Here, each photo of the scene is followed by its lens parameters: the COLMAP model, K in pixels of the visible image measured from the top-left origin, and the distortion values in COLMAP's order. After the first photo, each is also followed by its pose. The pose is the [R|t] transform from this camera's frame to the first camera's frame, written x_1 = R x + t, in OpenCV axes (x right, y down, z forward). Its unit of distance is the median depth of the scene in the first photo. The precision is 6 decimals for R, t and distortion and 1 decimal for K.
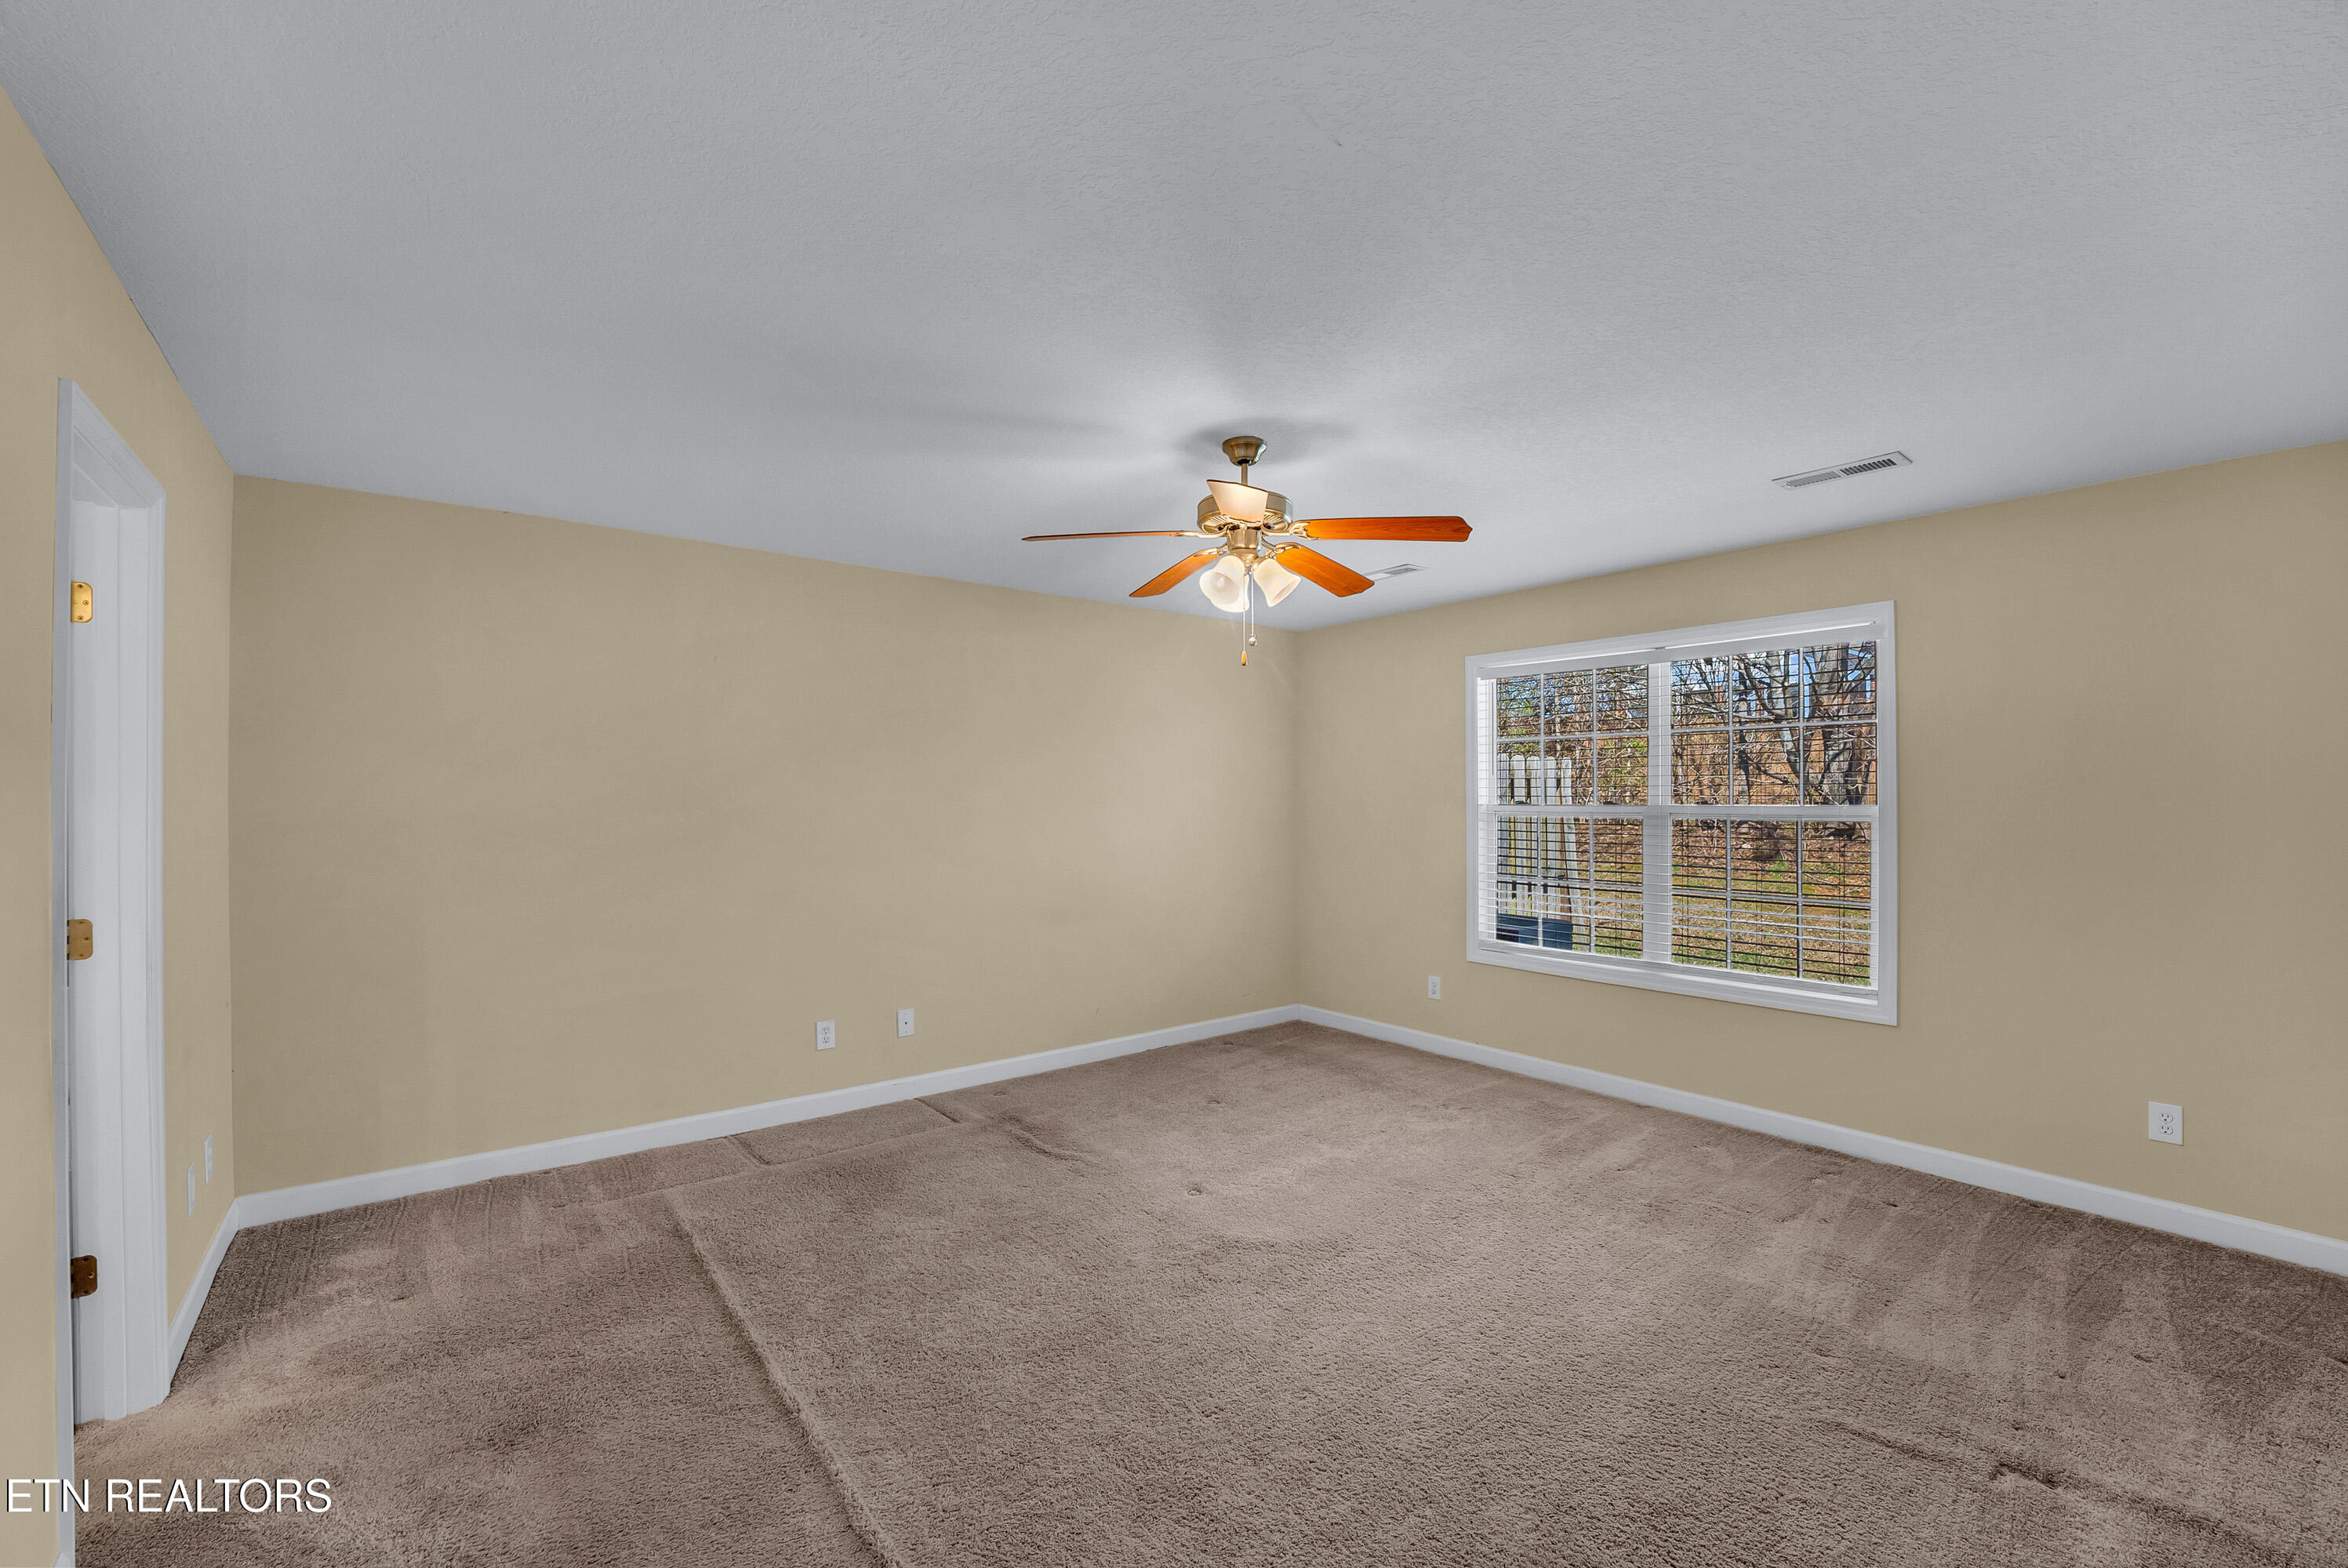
lens RADIAL K [[970.1, 0, 1190.6], [0, 970.1, 794.8], [0, 0, 1]] dist [-0.027454, -0.000626]
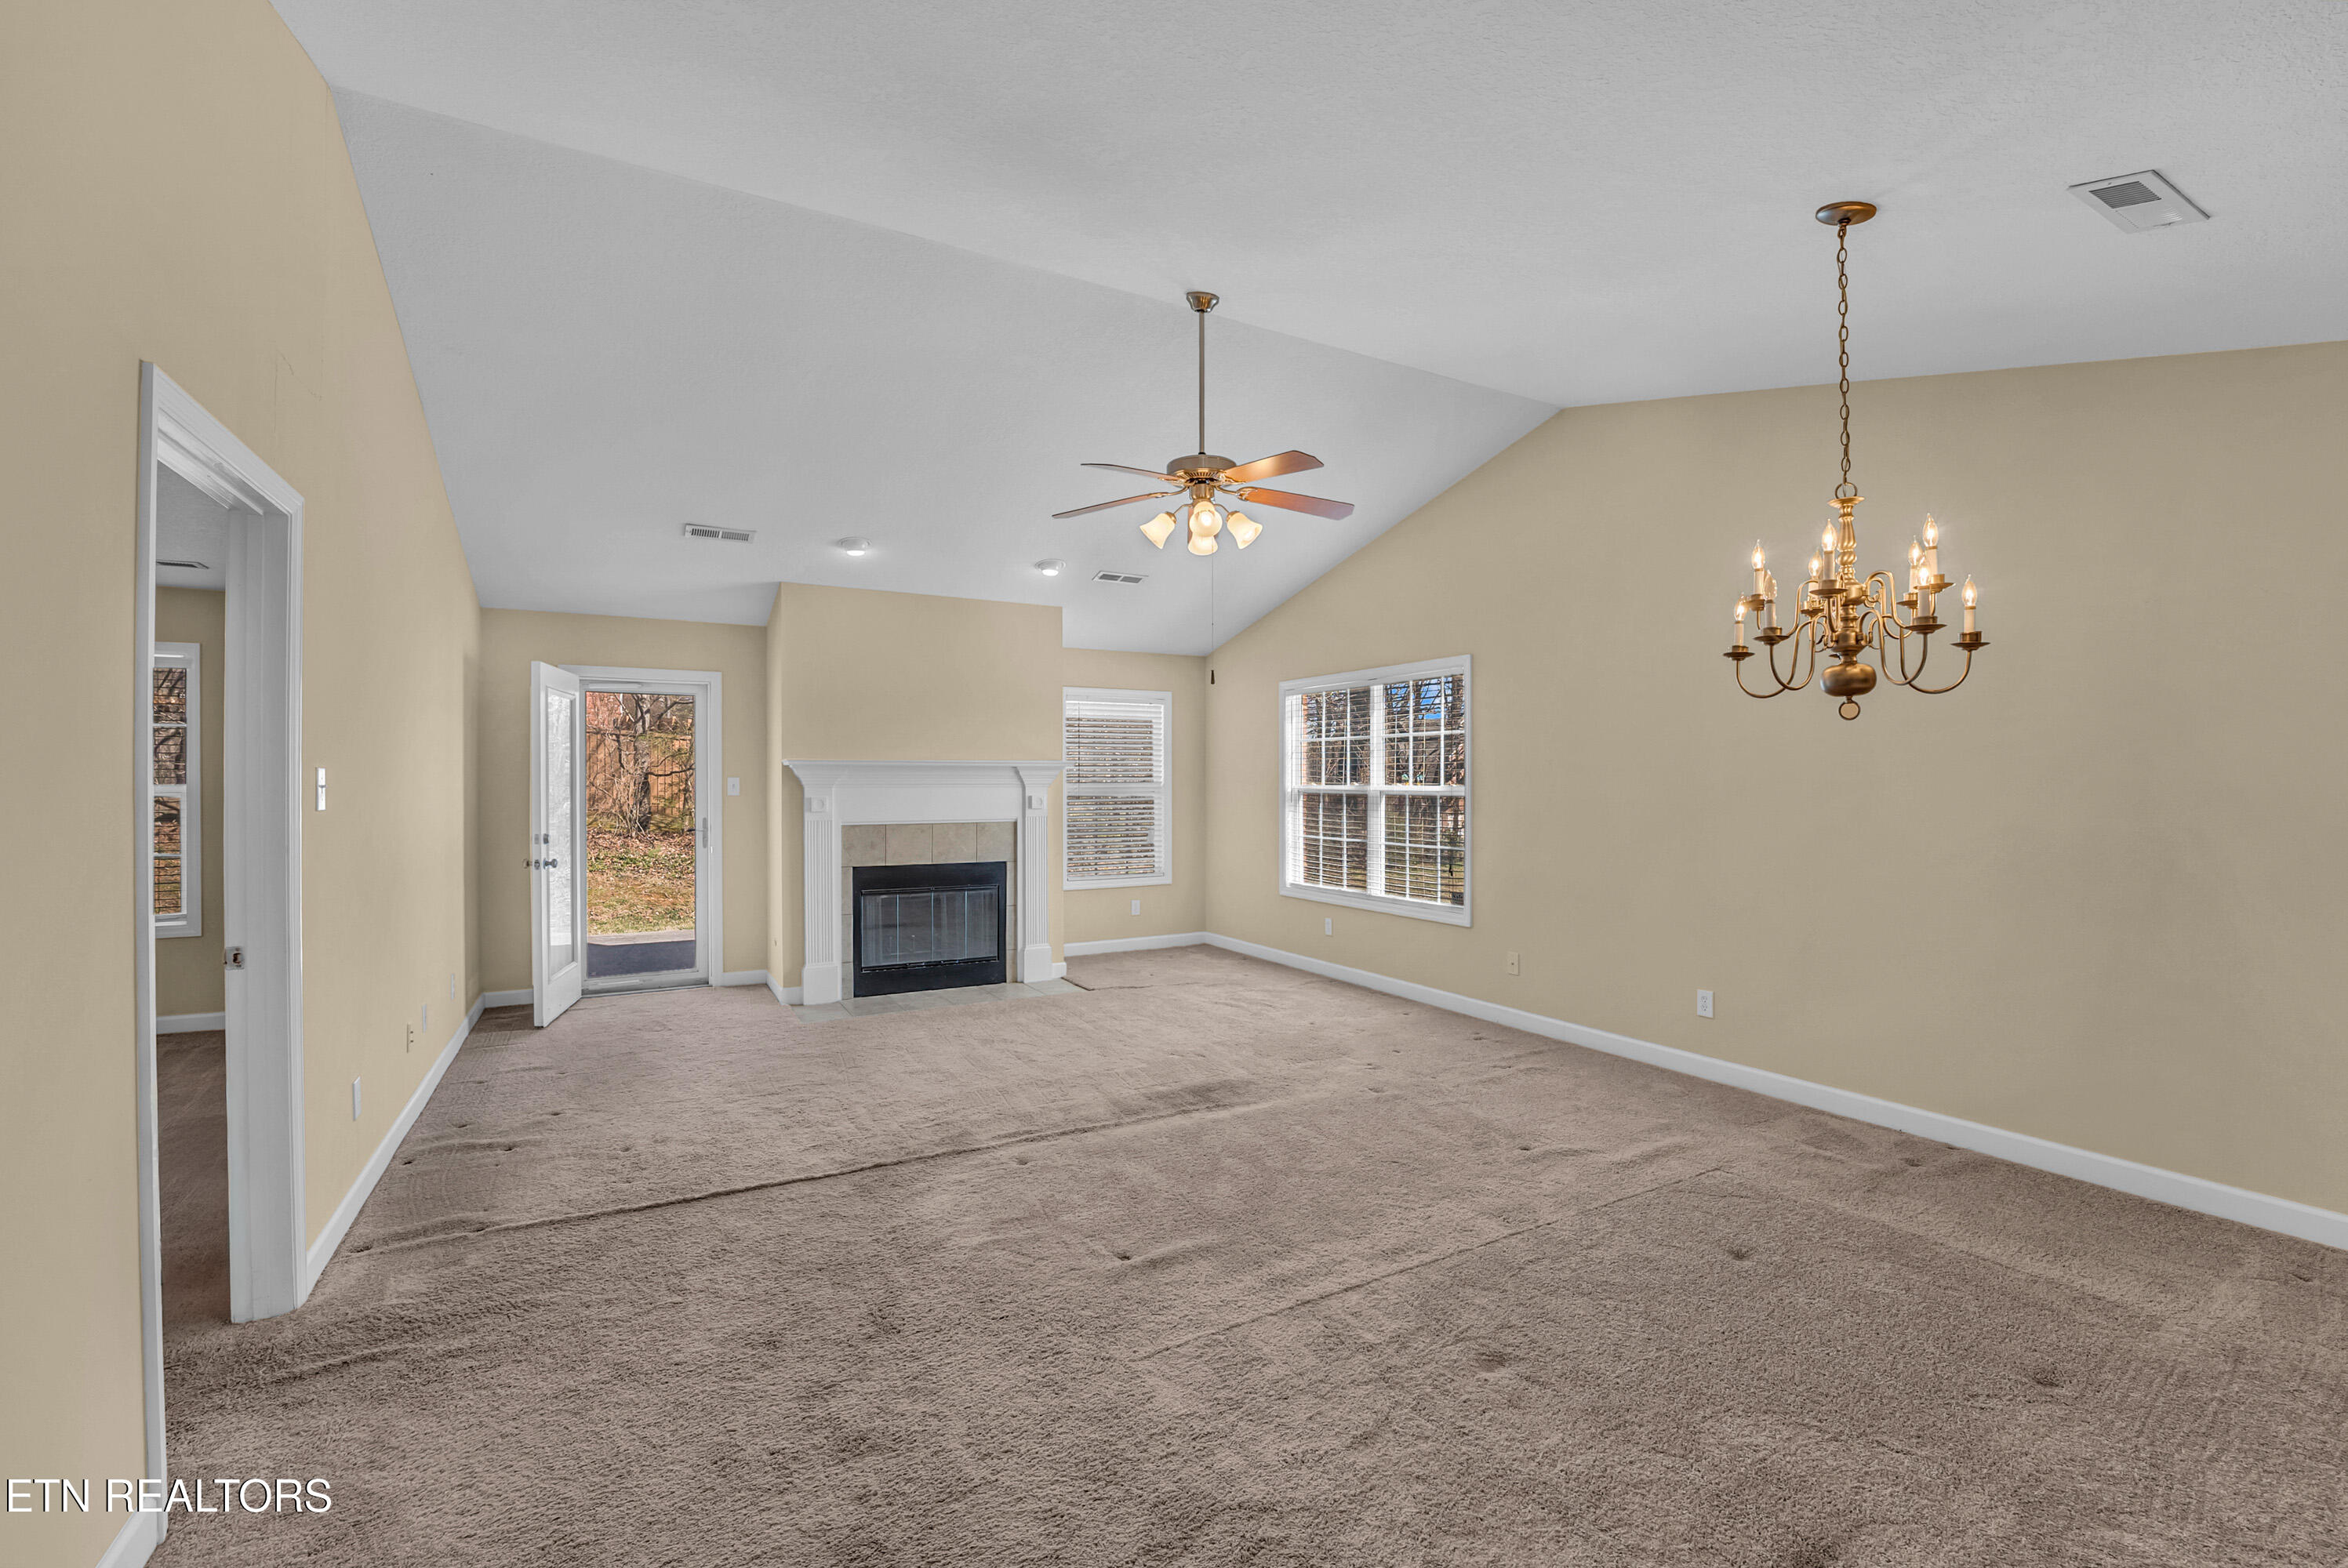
lens RADIAL K [[970.1, 0, 1172.0], [0, 970.1, 780.5], [0, 0, 1]] dist [-0.027454, -0.000626]
pose [[0.986989, -0.008908, -0.160540, 0.327805], [0.008945, 0.999960, -0.000493, 0.003539], [0.160538, -0.000949, 0.987029, -0.392479]]
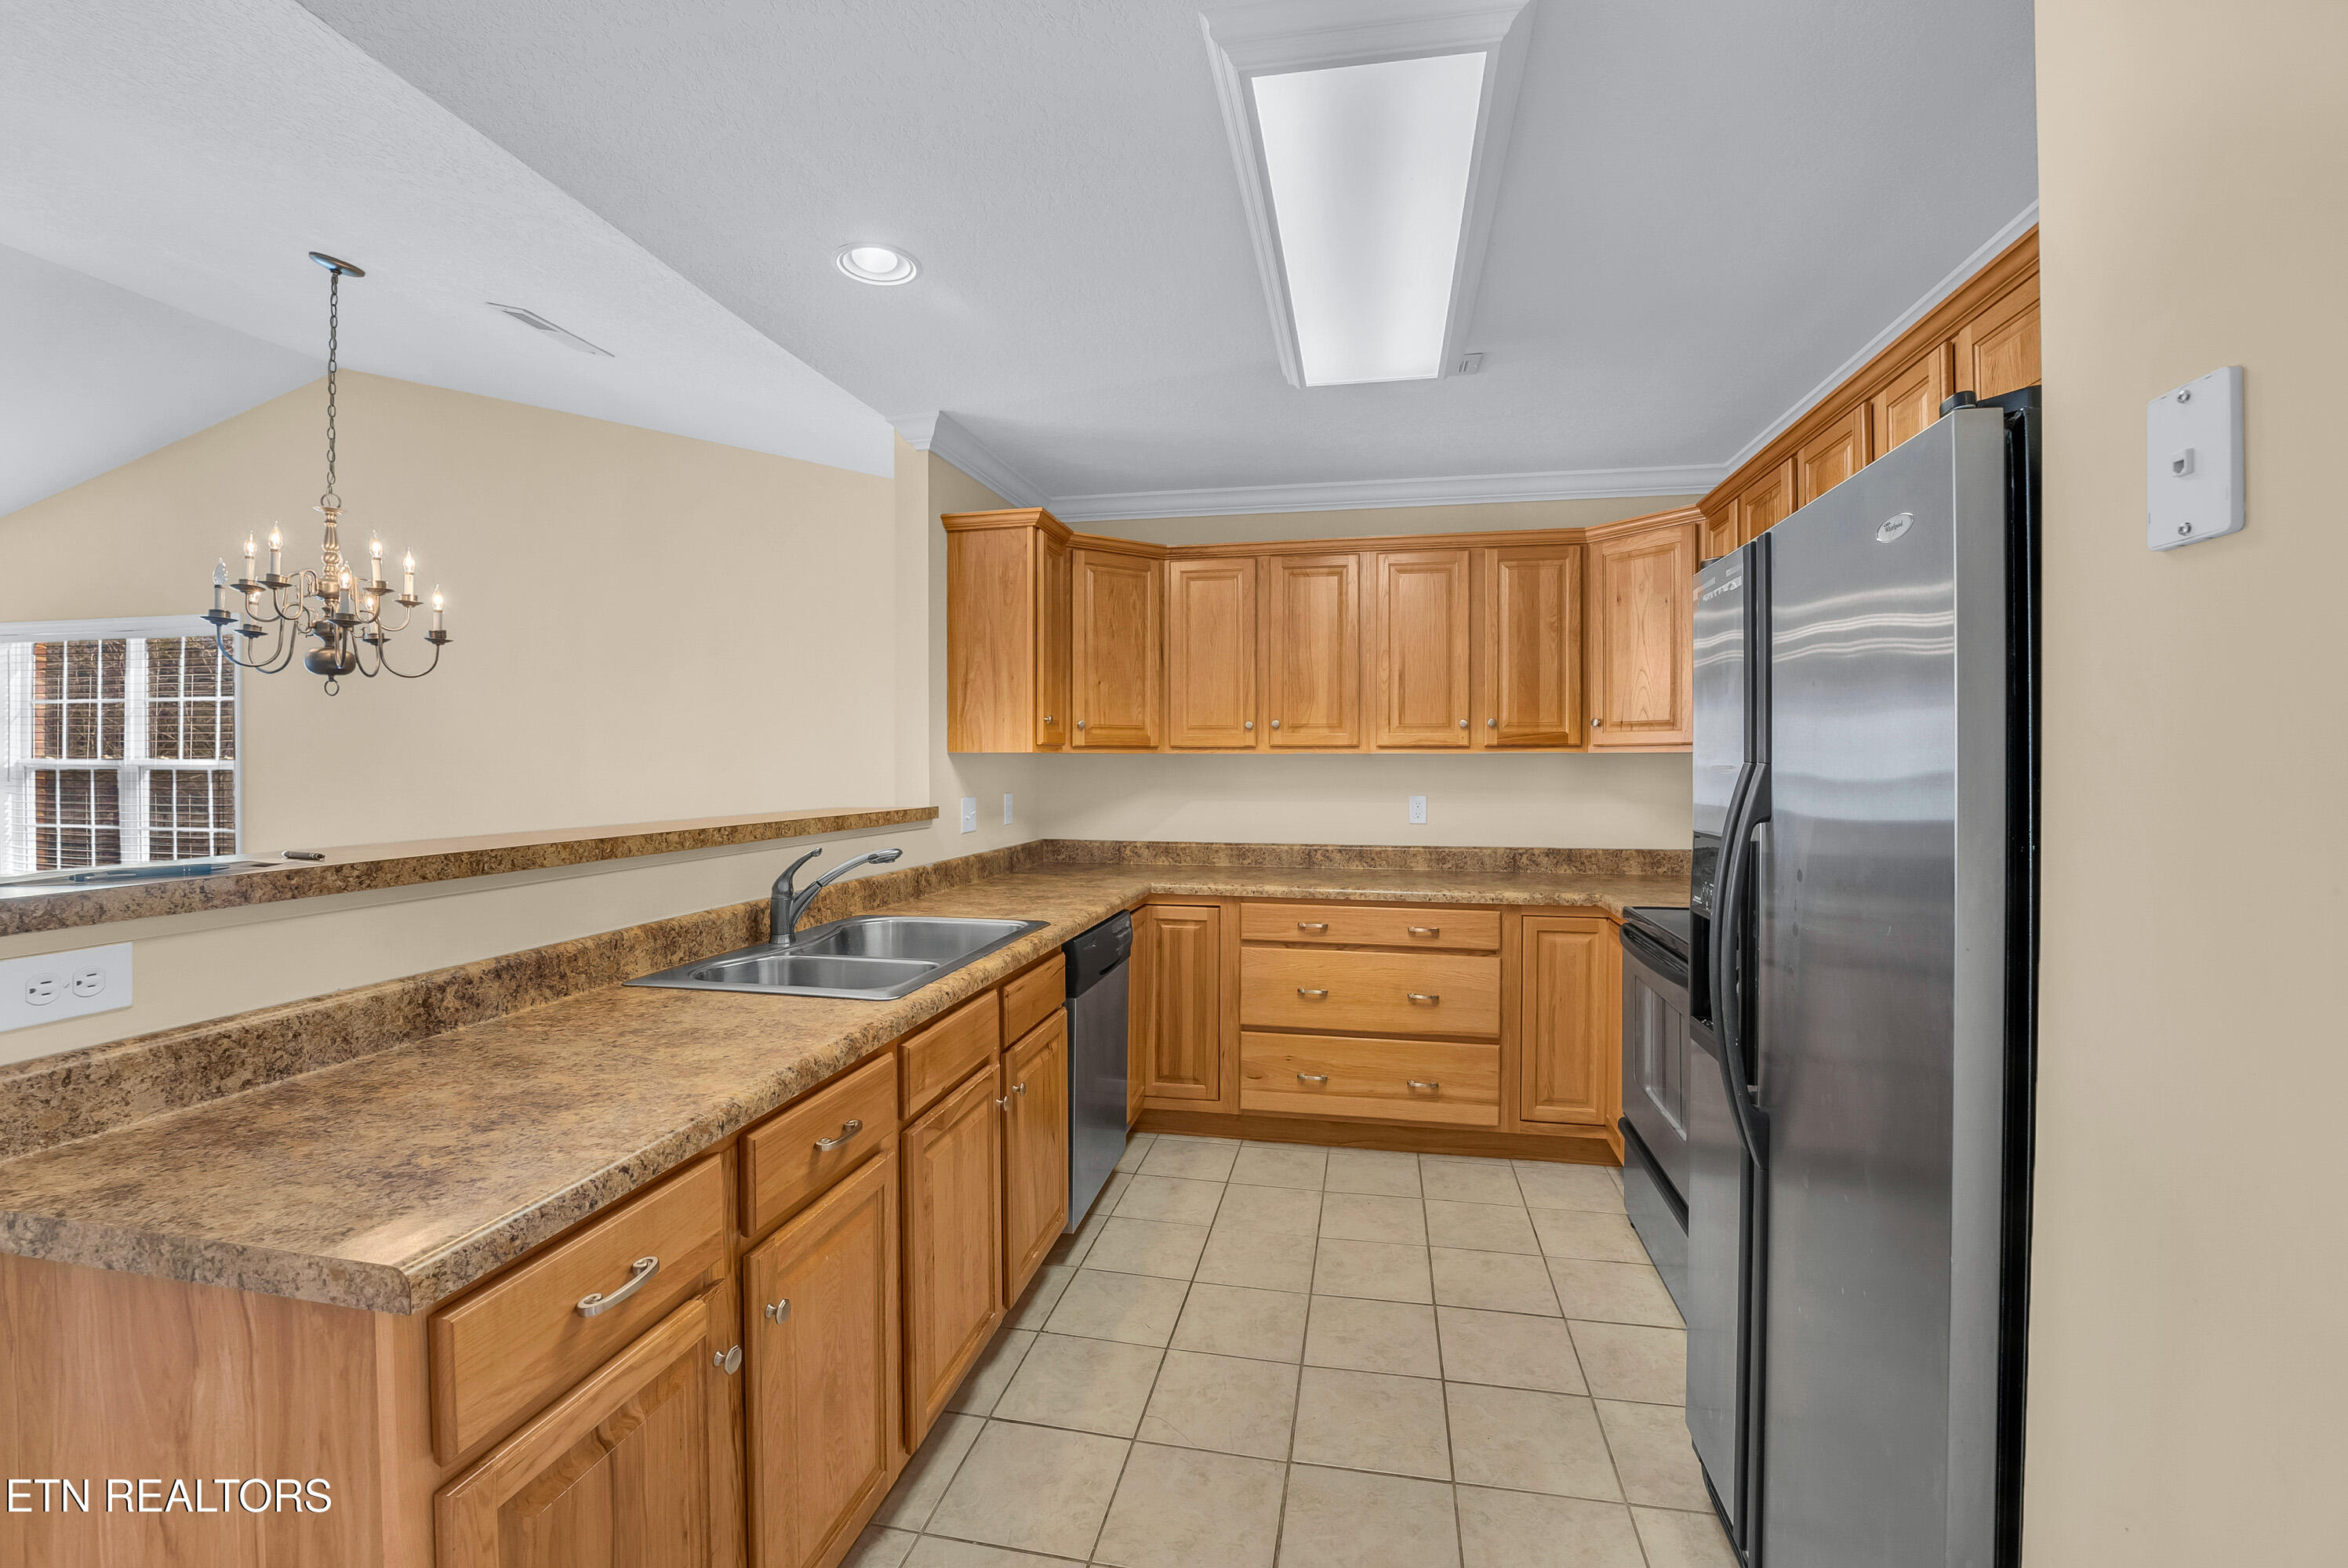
lens RADIAL K [[970.1, 0, 1185.6], [0, 970.1, 766.2], [0, 0, 1]] dist [-0.027454, -0.000626]
pose [[0.760224, -0.011145, 0.649566, 0.573125], [0.005105, 0.999924, 0.011183, 0.012879], [-0.649641, -0.005186, 0.760223, -0.592636]]
